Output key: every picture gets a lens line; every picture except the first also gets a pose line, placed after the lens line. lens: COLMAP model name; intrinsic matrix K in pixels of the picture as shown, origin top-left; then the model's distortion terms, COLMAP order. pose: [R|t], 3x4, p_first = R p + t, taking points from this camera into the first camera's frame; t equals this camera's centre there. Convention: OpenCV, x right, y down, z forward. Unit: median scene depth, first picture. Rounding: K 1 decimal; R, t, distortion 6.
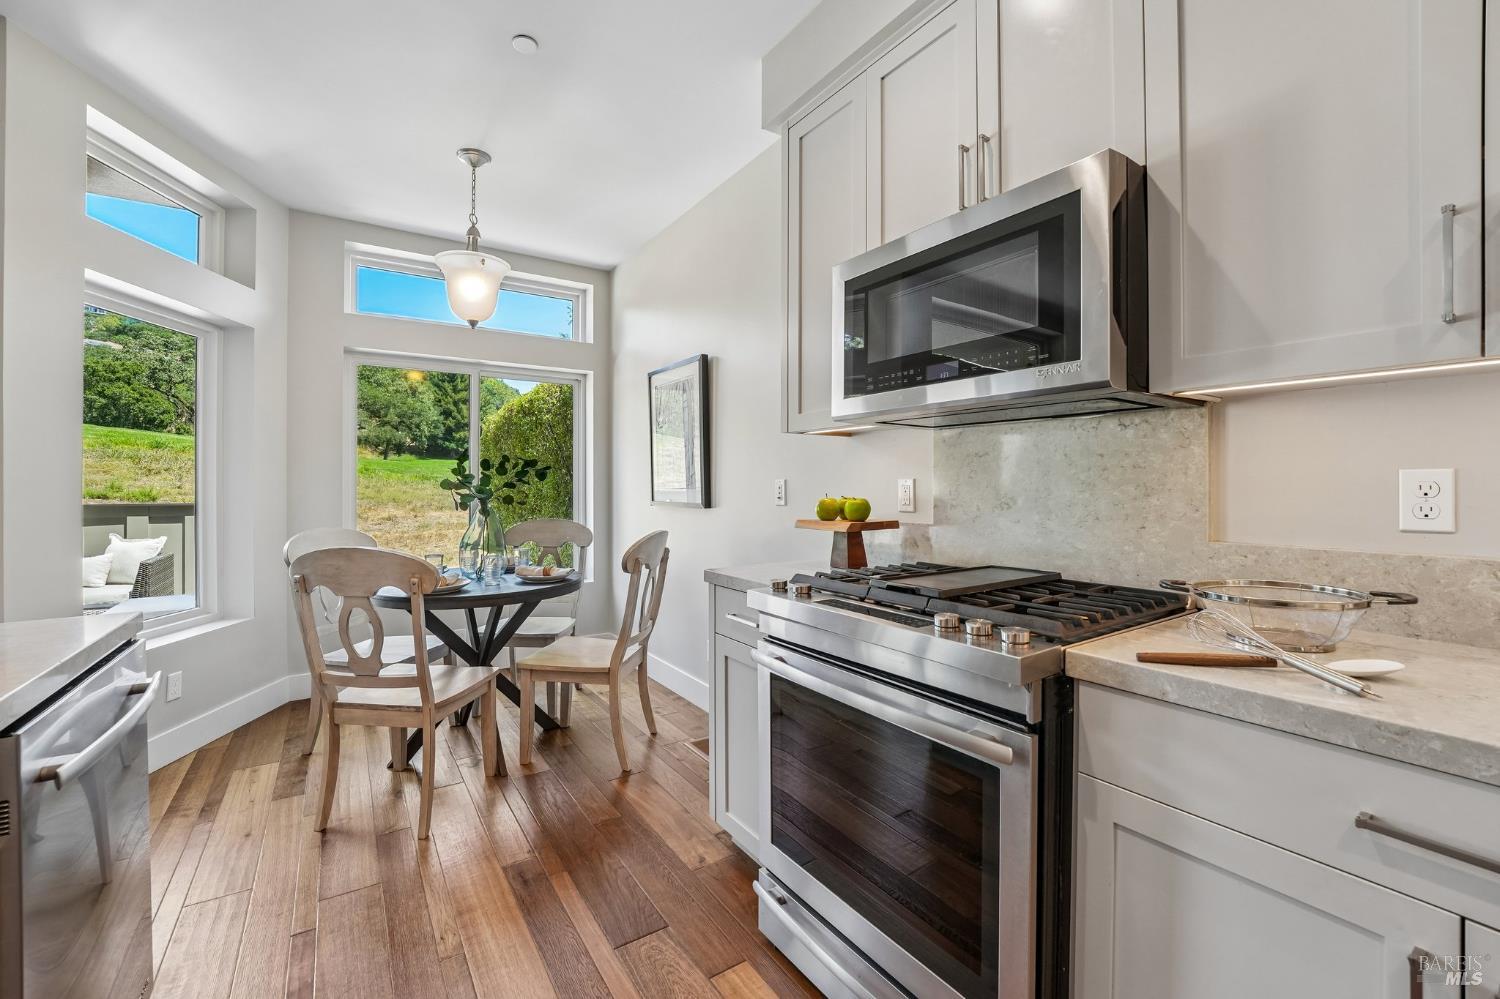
lens RADIAL K [[611.3, 0, 742.3], [0, 611.3, 486.0], [0, 0, 1]] dist [-0.021620, 0.000209]
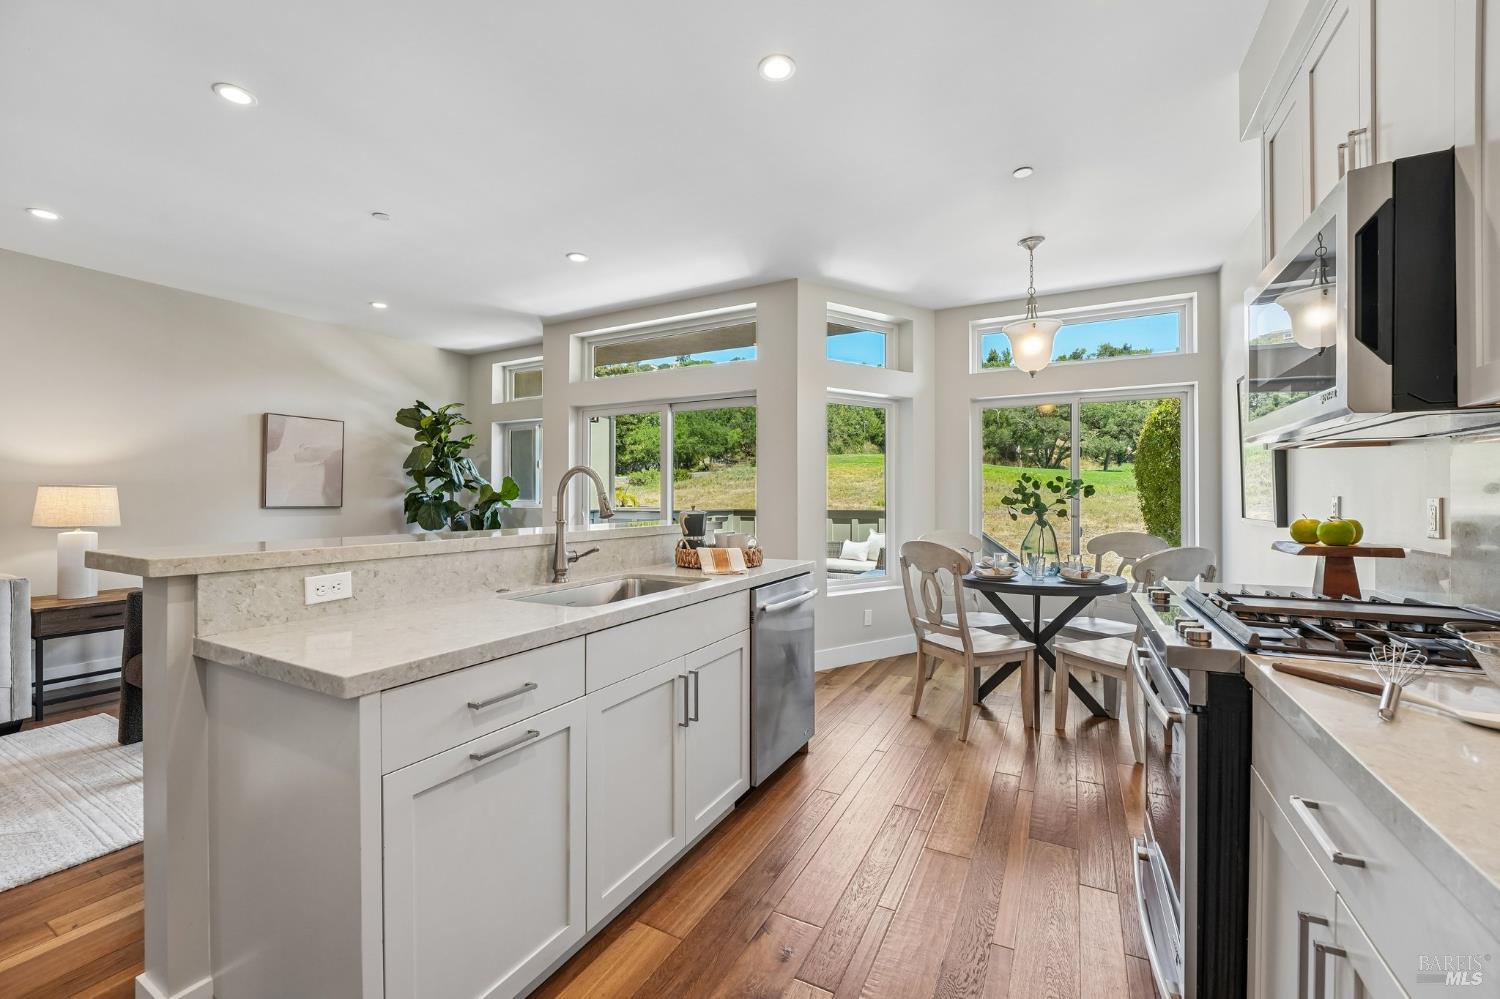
lens RADIAL K [[612.3, 0, 740.6], [0, 612.3, 491.0], [0, 0, 1]] dist [-0.022694, 0.000338]
pose [[0.471897, -0.008516, -0.881613, 0.422711], [0.000880, 0.999957, -0.009188, -0.012238], [0.881653, 0.003559, 0.471884, -0.148526]]
